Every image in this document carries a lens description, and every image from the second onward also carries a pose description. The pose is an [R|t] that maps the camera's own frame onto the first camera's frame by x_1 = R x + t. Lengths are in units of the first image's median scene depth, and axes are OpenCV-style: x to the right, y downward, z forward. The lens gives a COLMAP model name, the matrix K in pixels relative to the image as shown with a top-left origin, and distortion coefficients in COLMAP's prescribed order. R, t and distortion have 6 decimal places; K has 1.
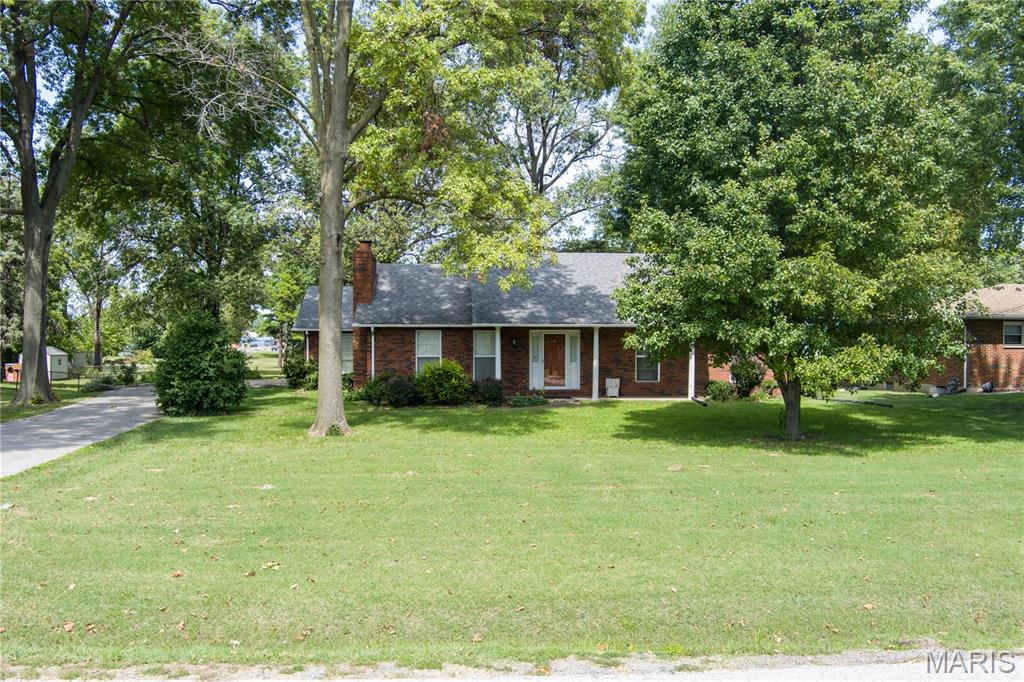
lens RADIAL K [[811.9, 0, 512.0], [0, 811.9, 341.0], [0, 0, 1]] dist [-0.065736, 0.011176]
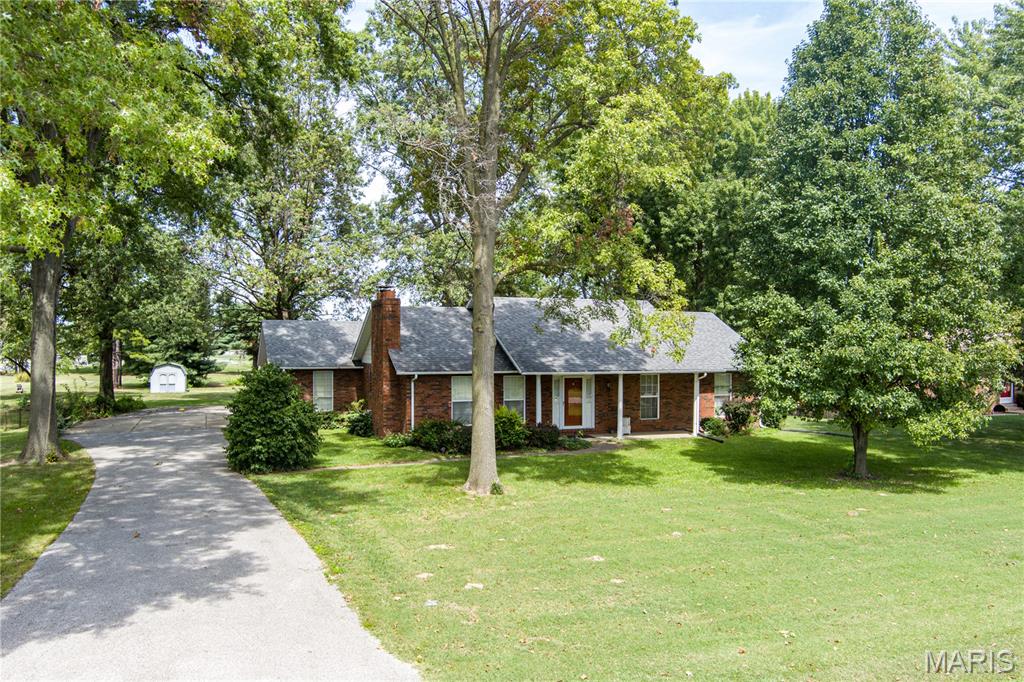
lens RADIAL K [[811.9, 0, 512.0], [0, 811.9, 341.0], [0, 0, 1]] dist [-0.065736, 0.011176]
pose [[0.962111, 0.001320, 0.272654, -0.538806], [0.000311, 0.999982, -0.005939, -0.085933], [-0.272657, 0.005799, 0.962094, -0.042092]]
